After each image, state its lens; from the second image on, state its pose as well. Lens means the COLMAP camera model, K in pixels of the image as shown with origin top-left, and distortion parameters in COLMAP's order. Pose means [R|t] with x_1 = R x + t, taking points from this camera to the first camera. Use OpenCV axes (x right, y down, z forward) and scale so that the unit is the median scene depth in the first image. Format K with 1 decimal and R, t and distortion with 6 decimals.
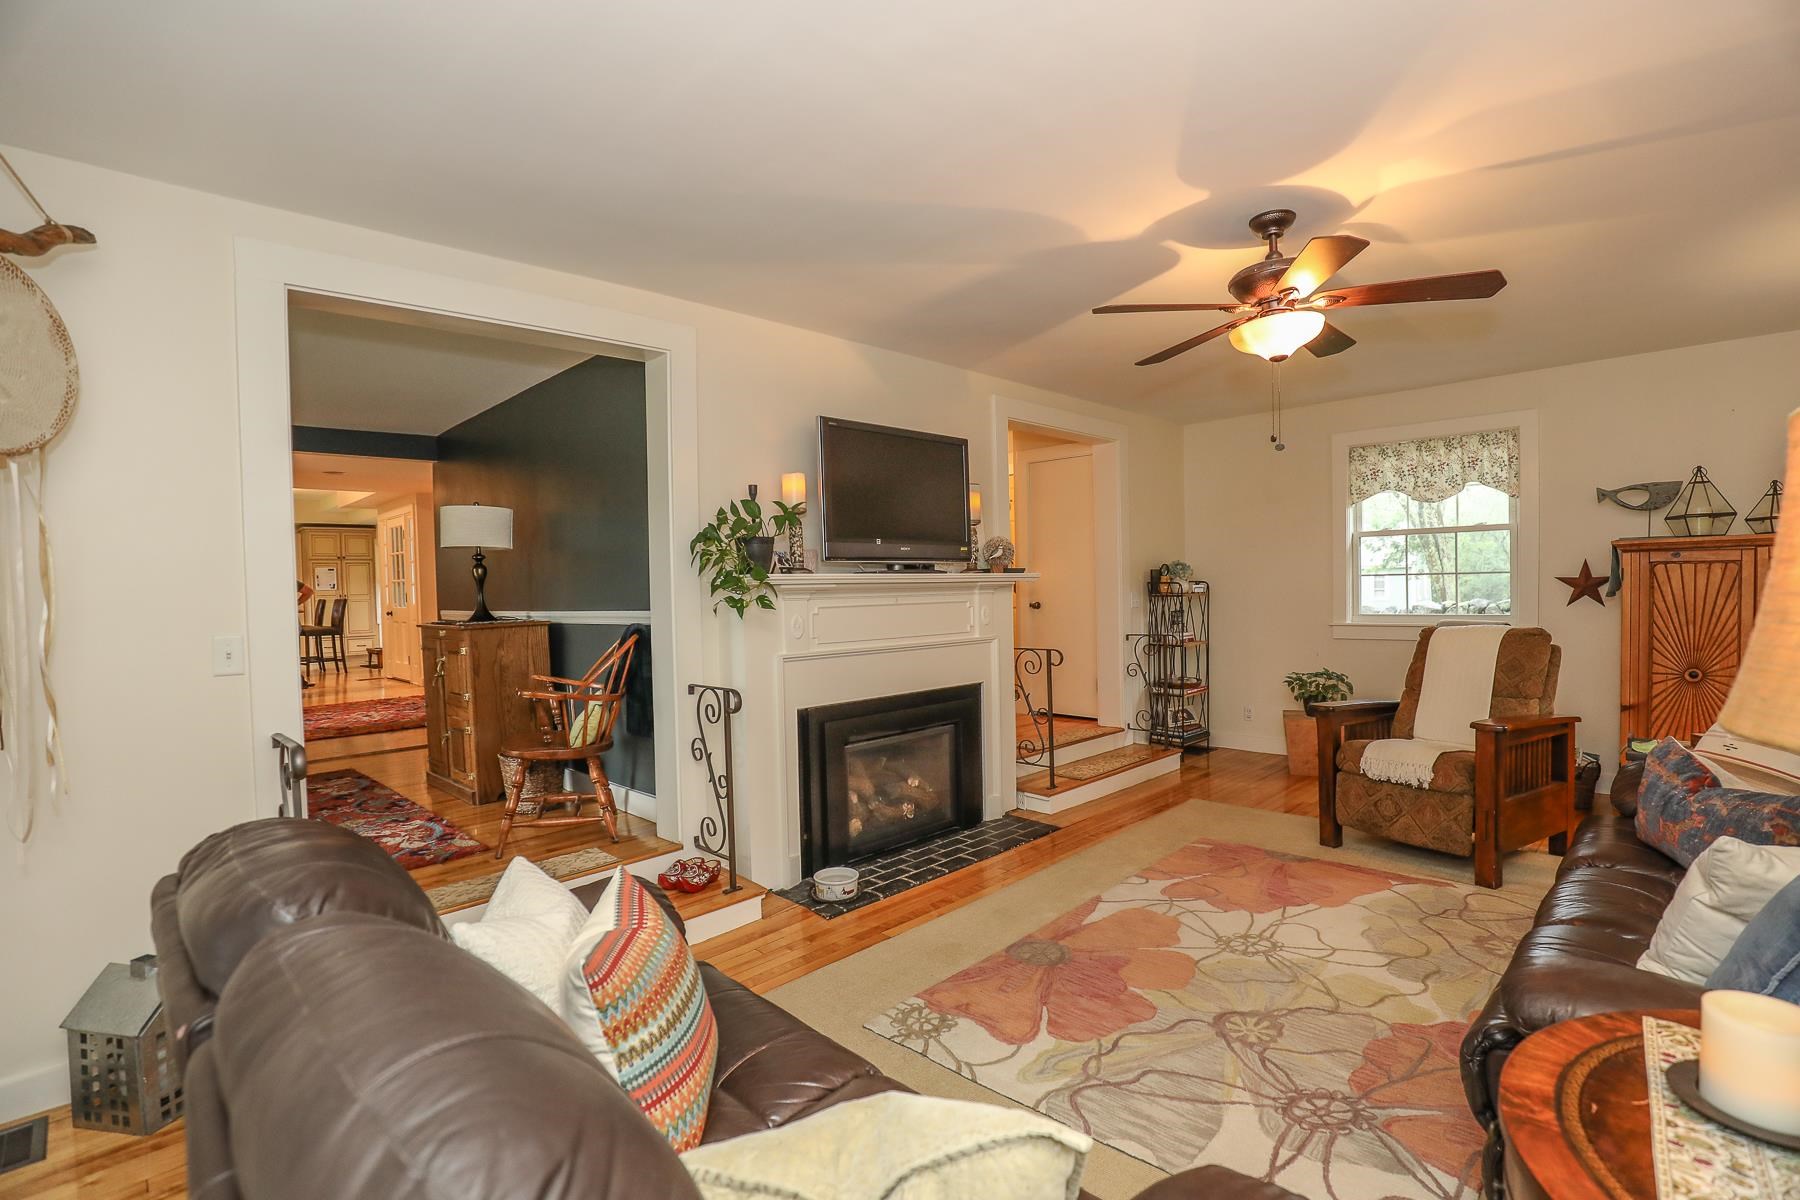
lens RADIAL K [[835.3, 0, 912.1], [0, 835.3, 605.1], [0, 0, 1]] dist [-0.032036, 0.005156]
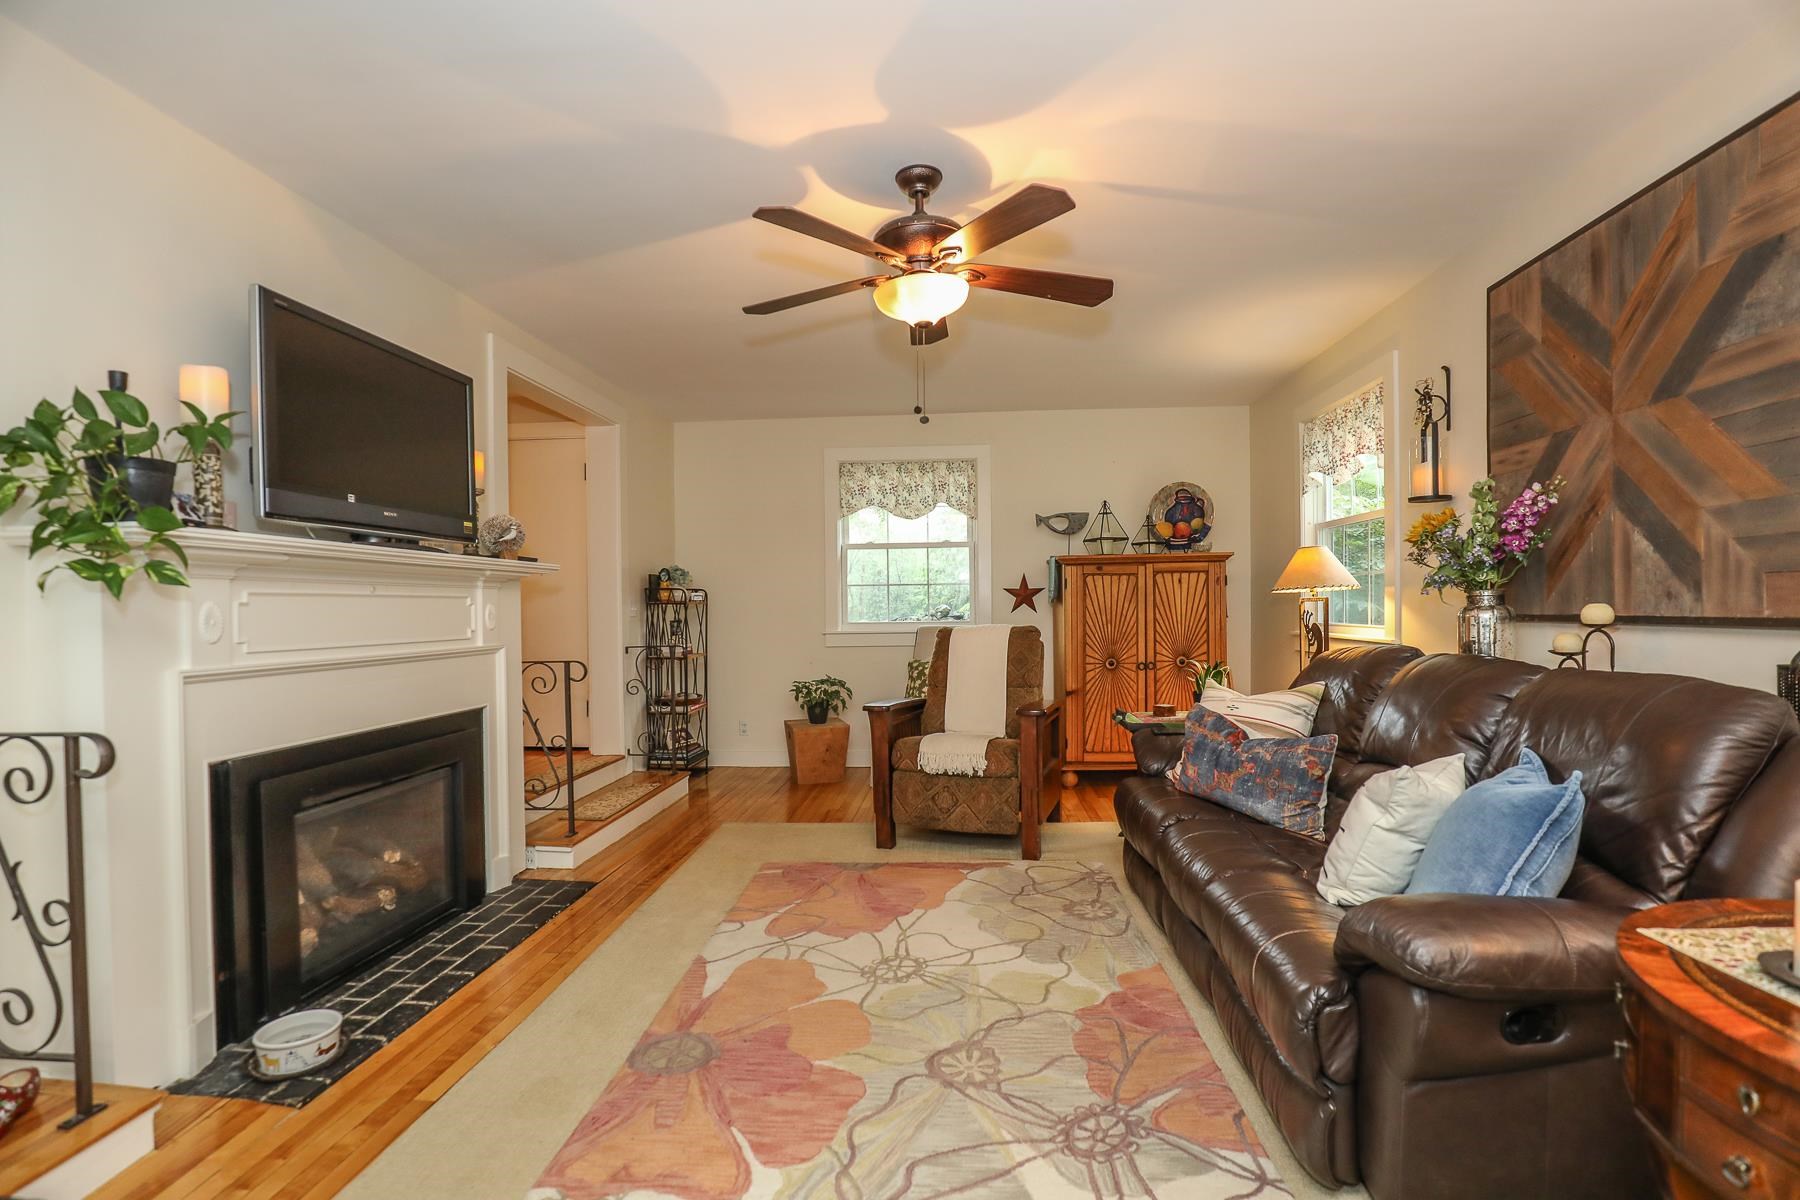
lens RADIAL K [[835.3, 0, 901.0], [0, 835.3, 608.2], [0, 0, 1]] dist [-0.032036, 0.005156]
pose [[0.763638, 0.010853, 0.645554, -0.141834], [0.010070, 0.999537, -0.028716, 0.037779], [-0.645566, 0.028430, 0.763175, 0.245594]]
